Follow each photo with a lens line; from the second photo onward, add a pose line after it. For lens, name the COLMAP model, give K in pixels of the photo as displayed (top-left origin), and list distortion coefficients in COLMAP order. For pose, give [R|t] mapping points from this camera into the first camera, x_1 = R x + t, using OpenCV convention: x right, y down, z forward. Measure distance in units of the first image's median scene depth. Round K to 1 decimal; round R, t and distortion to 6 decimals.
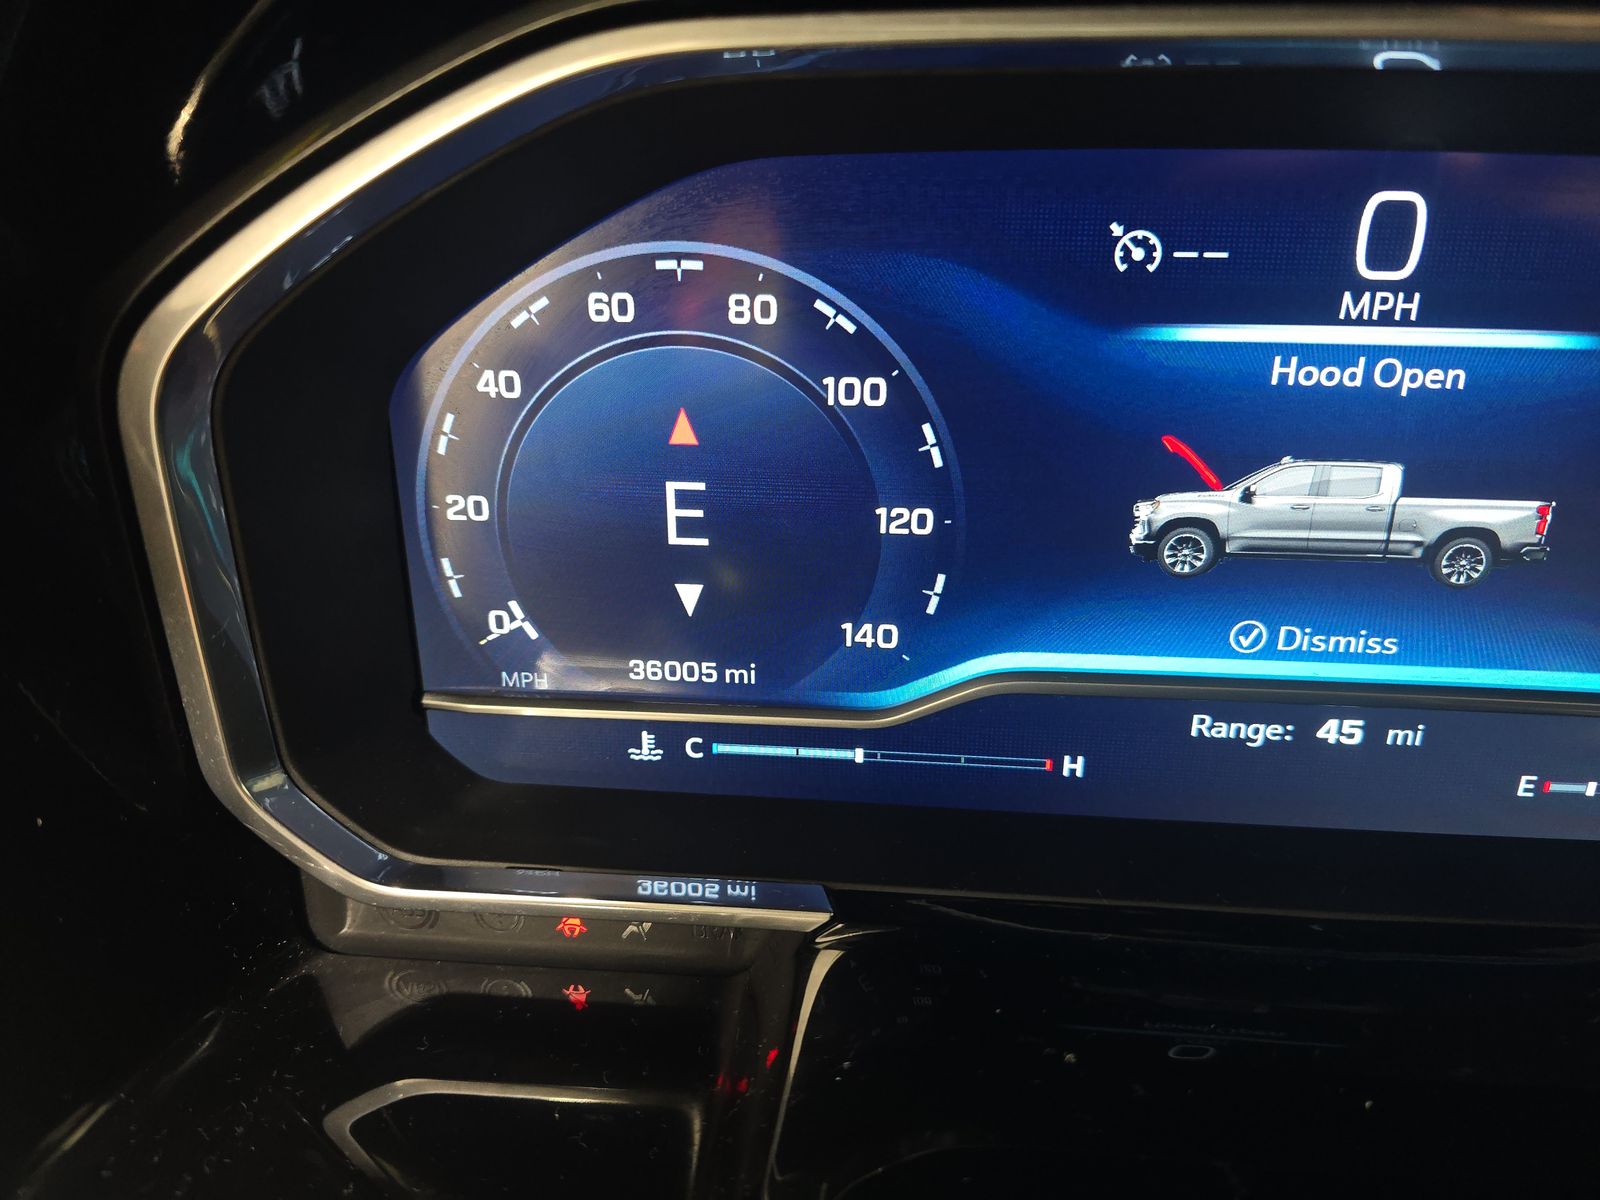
lens RADIAL K [[1086.1, 0, 806.8], [0, 1086.1, 600.8], [0, 0, 1]] dist [0.017503, -0.016919]
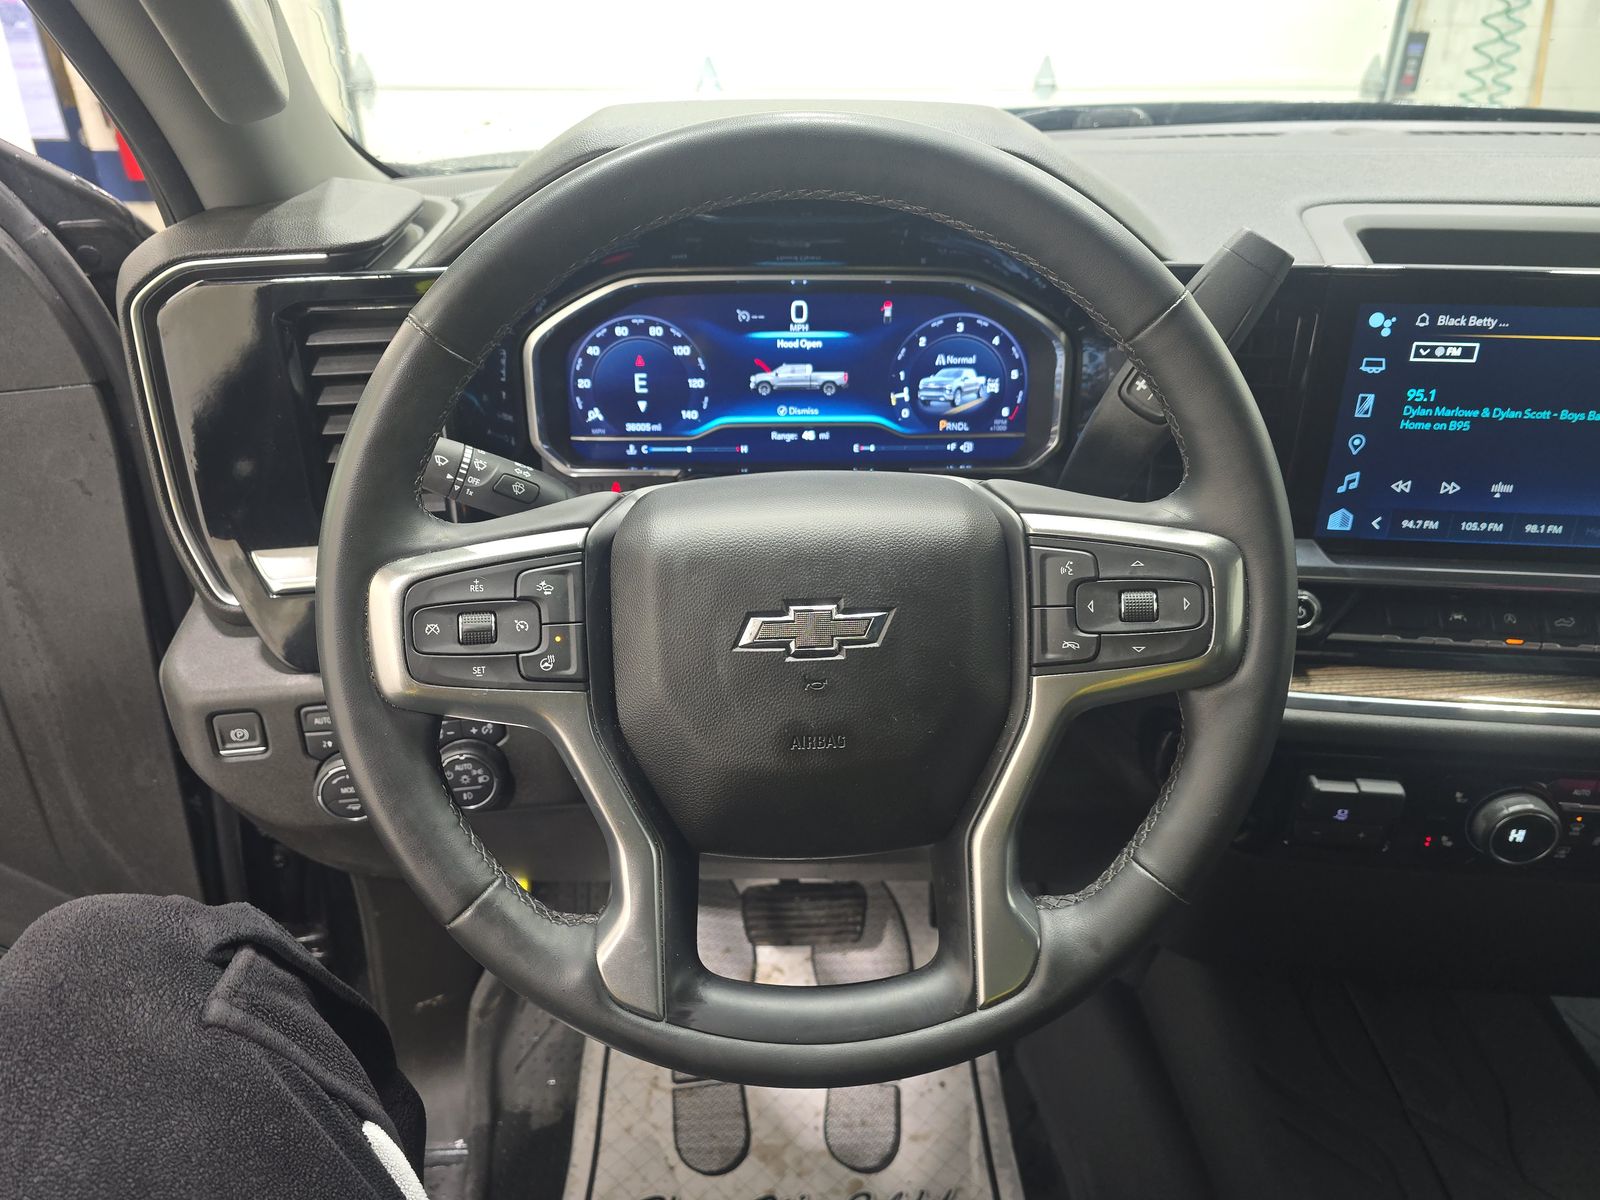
lens RADIAL K [[1086.1, 0, 792.3], [0, 1086.1, 598.4], [0, 0, 1]] dist [0.017503, -0.016919]
pose [[0.999833, -0.018249, -0.000782, 0.443734], [0.018236, 0.999735, -0.014055, 0.798983], [0.001039, 0.014038, 0.999901, -3.054269]]
